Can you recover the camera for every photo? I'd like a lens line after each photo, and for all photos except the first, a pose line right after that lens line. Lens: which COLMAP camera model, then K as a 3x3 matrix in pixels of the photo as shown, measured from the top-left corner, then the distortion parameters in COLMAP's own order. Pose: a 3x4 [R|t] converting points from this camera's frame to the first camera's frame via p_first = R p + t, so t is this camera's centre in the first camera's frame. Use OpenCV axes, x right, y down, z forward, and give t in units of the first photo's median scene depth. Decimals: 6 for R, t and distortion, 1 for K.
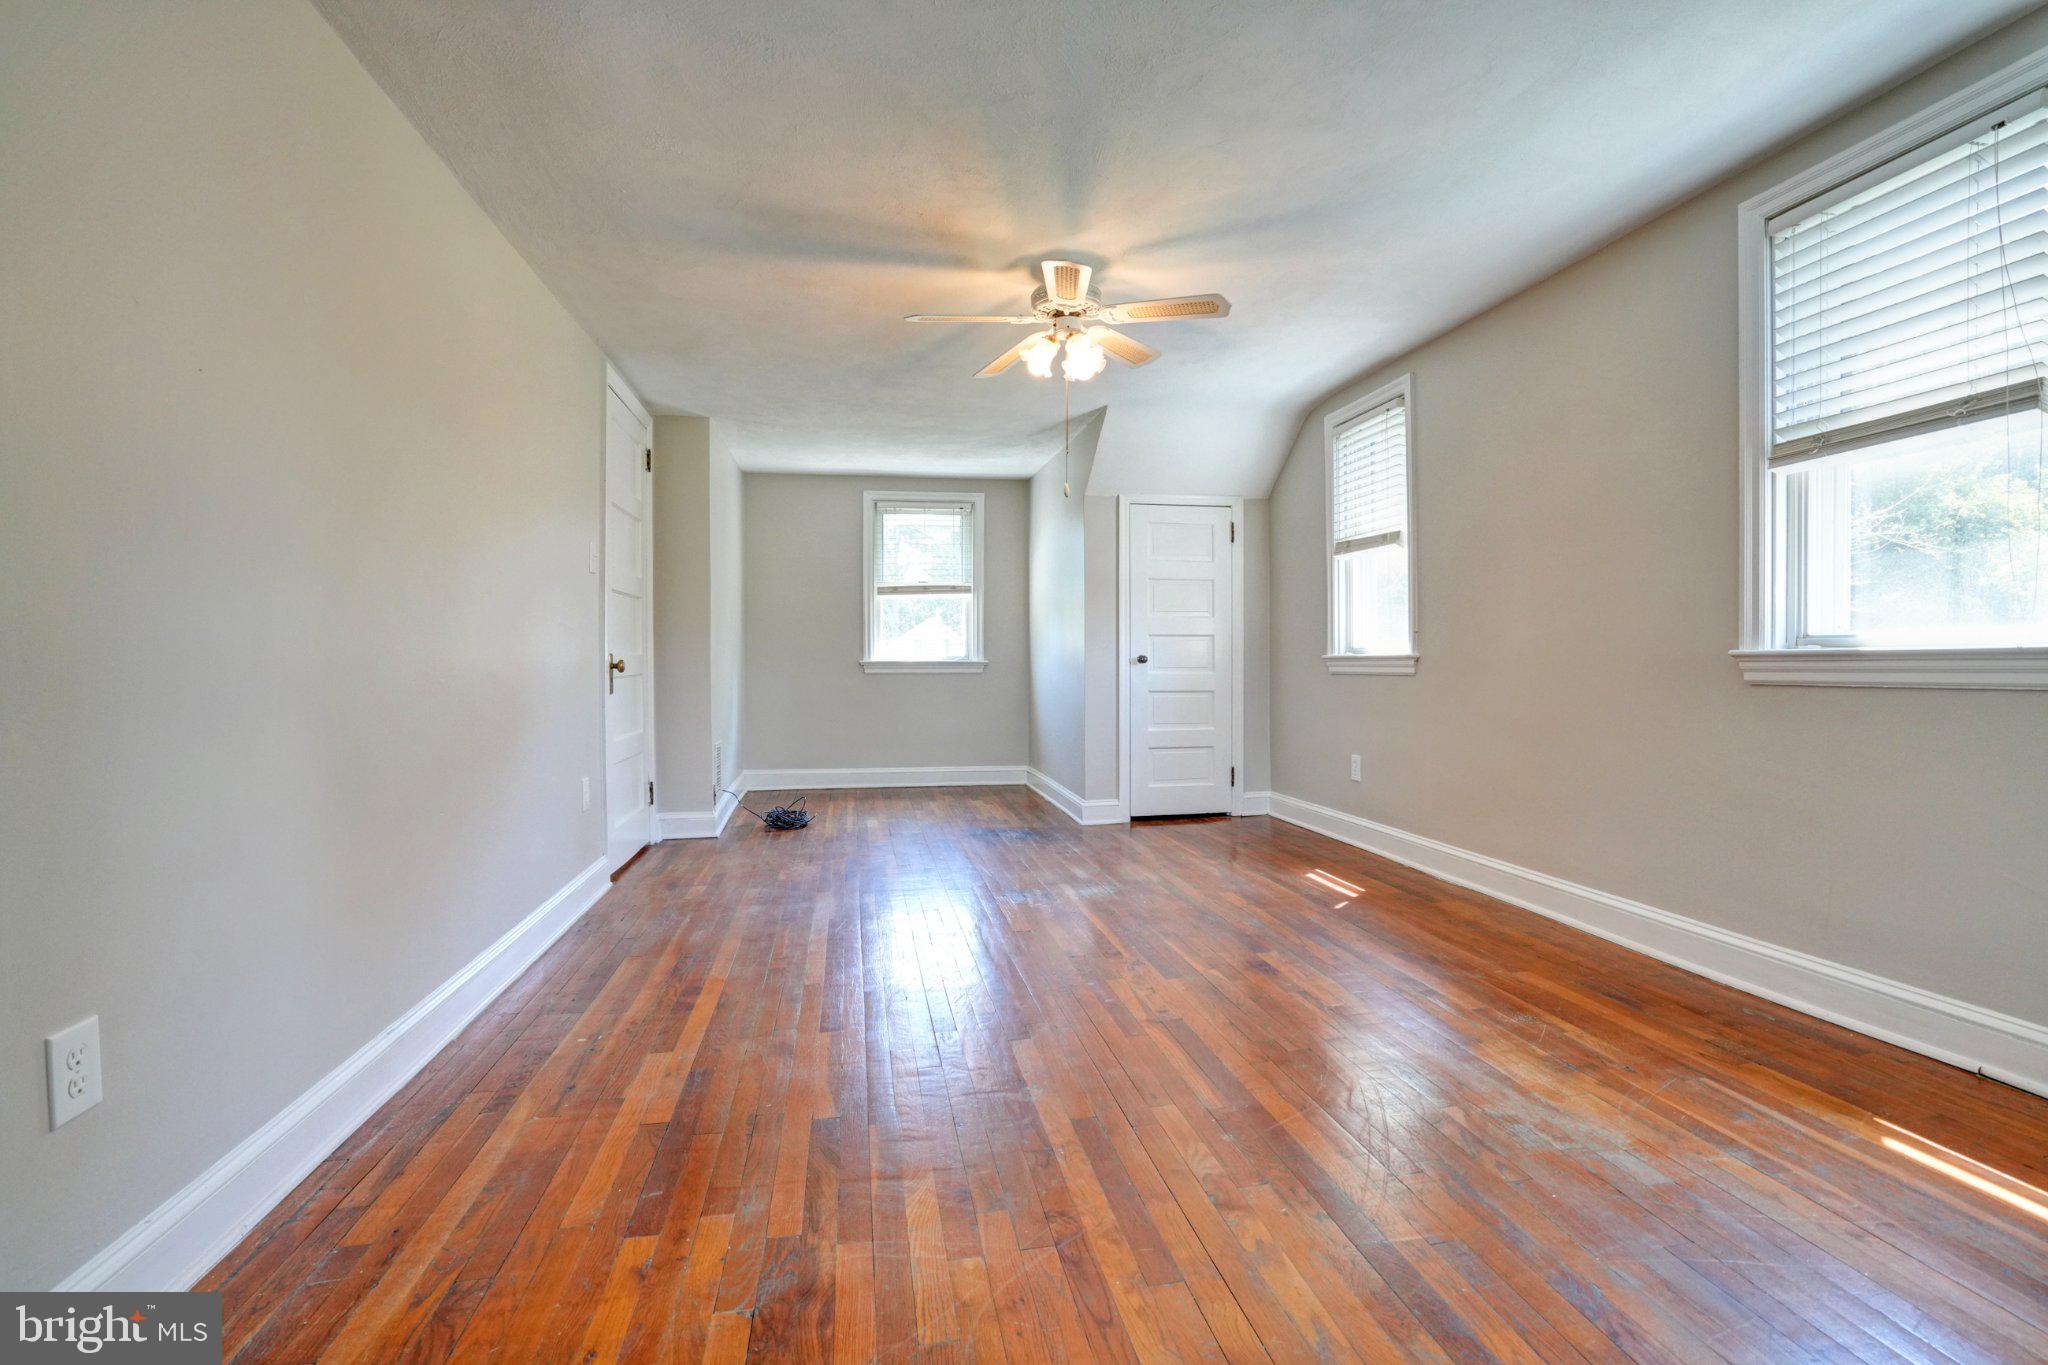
lens RADIAL K [[948.9, 0, 1023.1], [0, 948.9, 679.1], [0, 0, 1]] dist [-0.060609, 0.025242]
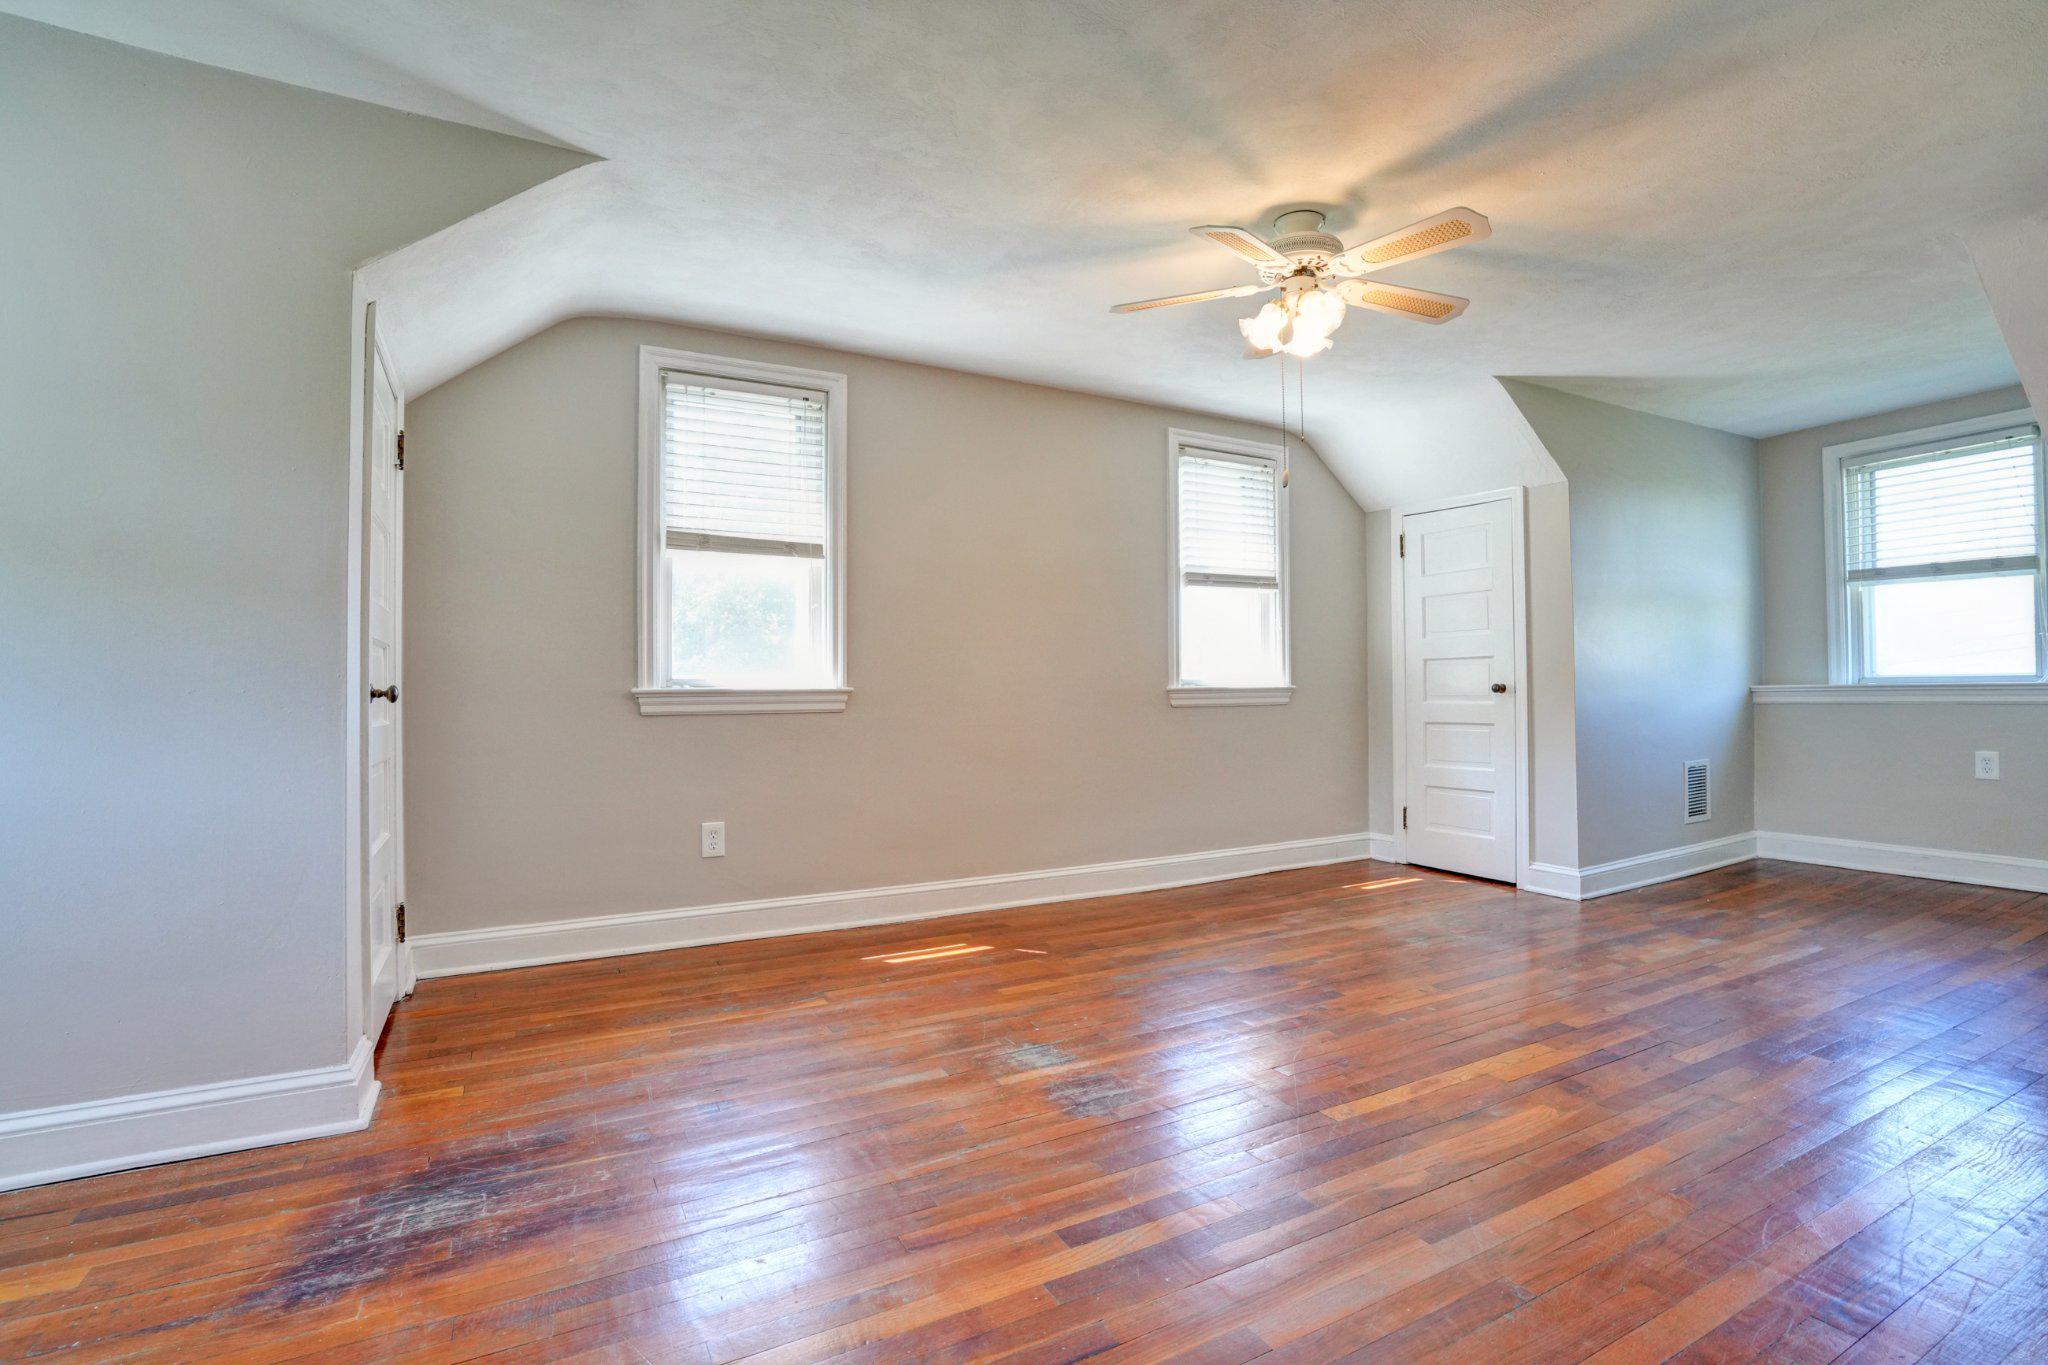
lens RADIAL K [[948.9, 0, 1023.1], [0, 948.9, 679.1], [0, 0, 1]] dist [-0.060609, 0.025242]
pose [[-0.315495, 0.020552, 0.948705, -0.486221], [0.026199, 0.999573, -0.012942, -0.018959], [-0.948565, 0.020772, -0.315899, 1.116910]]
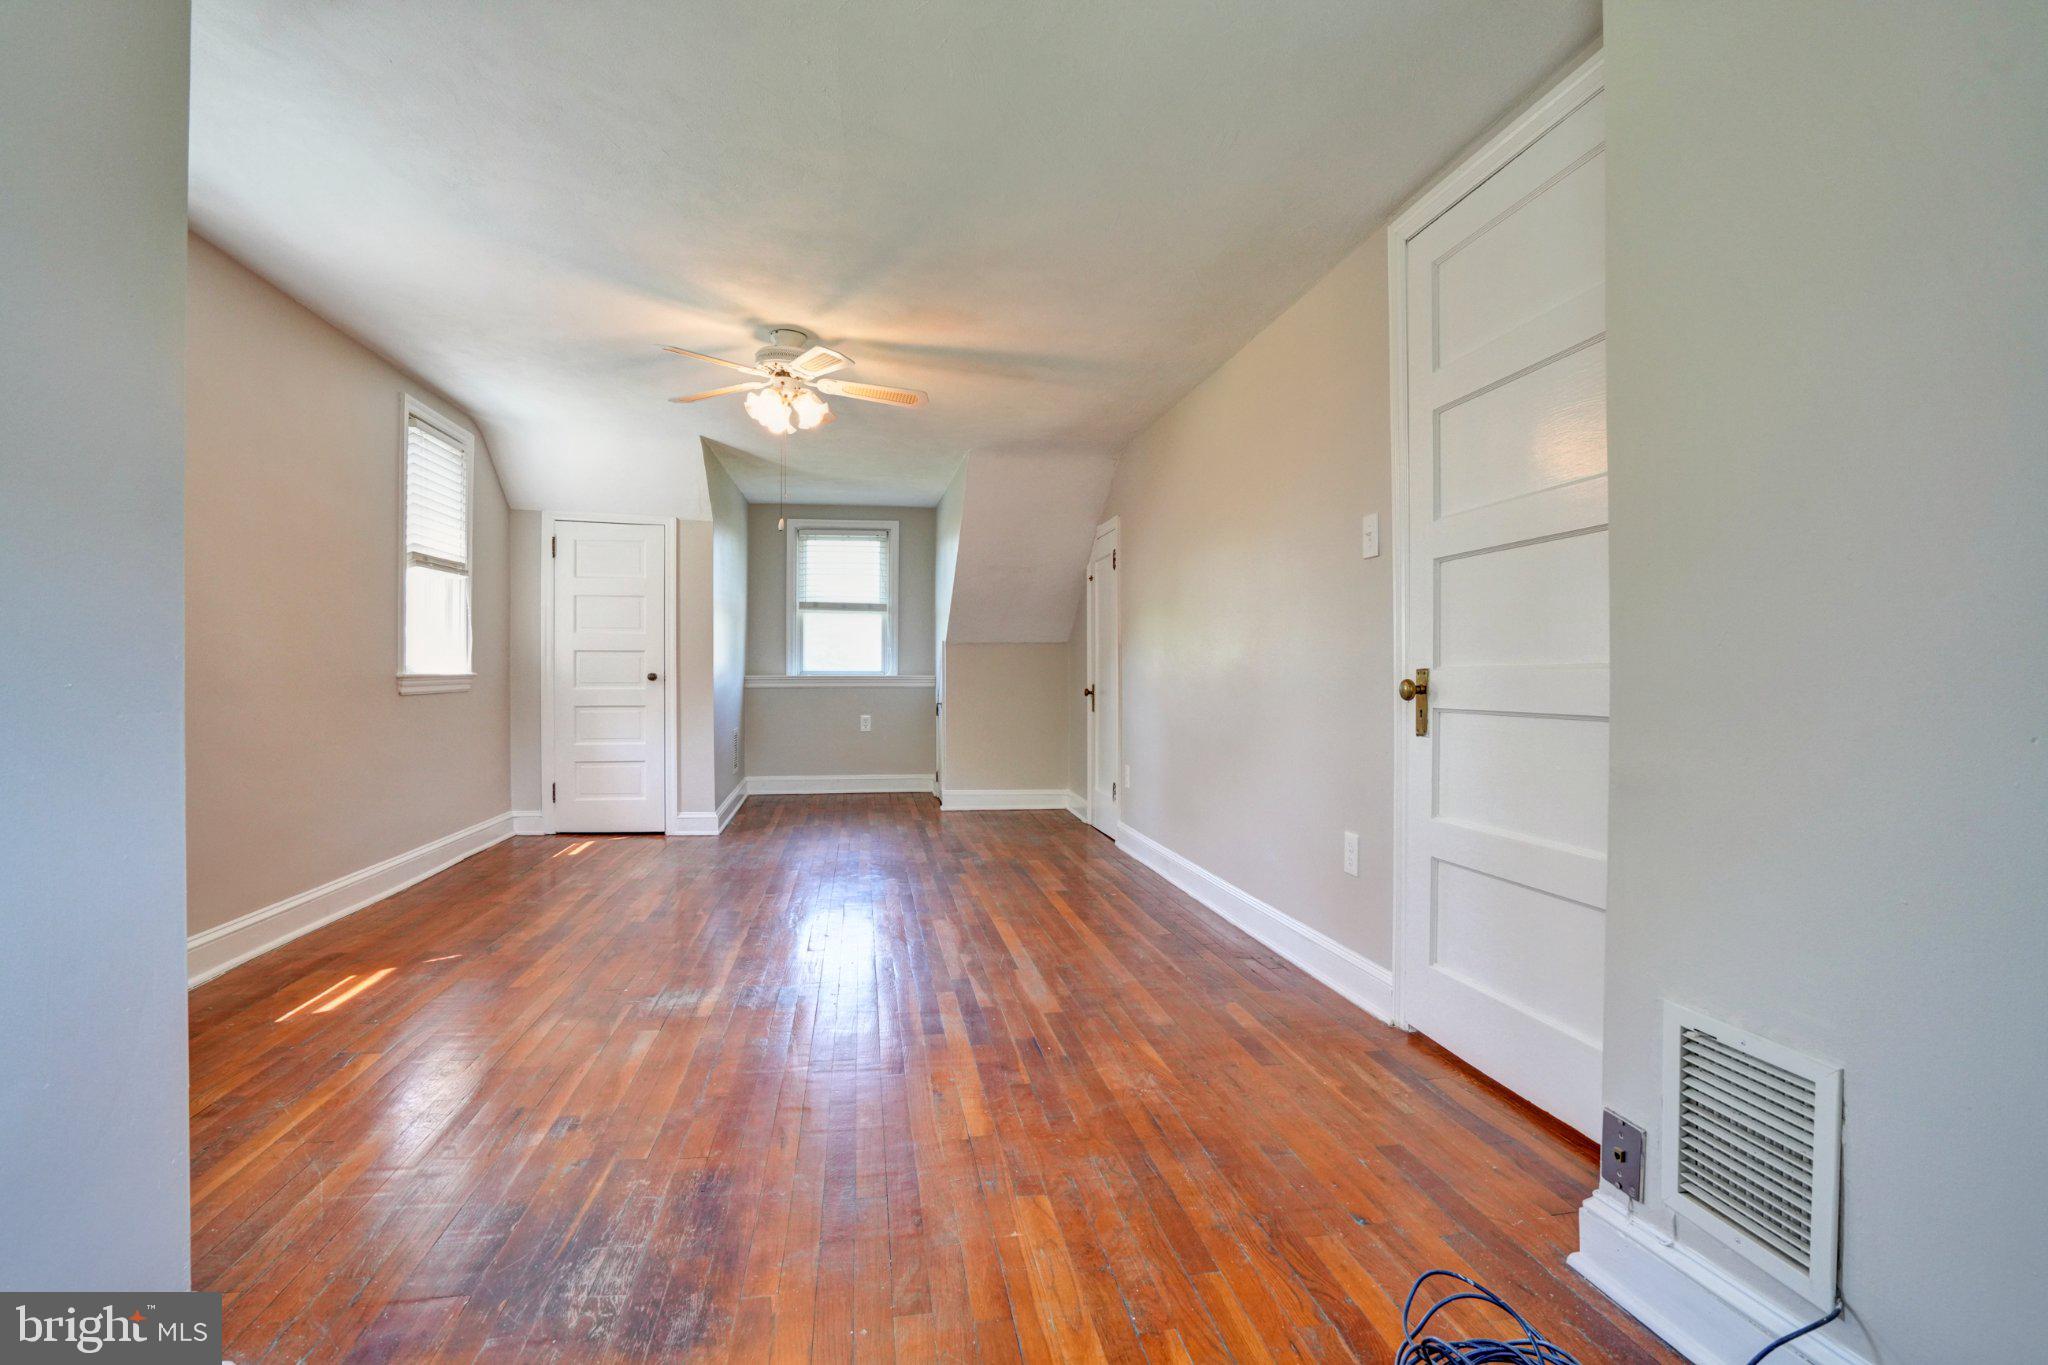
lens RADIAL K [[948.9, 0, 1023.1], [0, 948.9, 679.1], [0, 0, 1]] dist [-0.060609, 0.025242]
pose [[-0.999965, 0.000829, 0.008370, -0.181452], [0.001022, 0.999733, 0.023095, -0.035586], [-0.008349, 0.023103, -0.999698, 1.591357]]
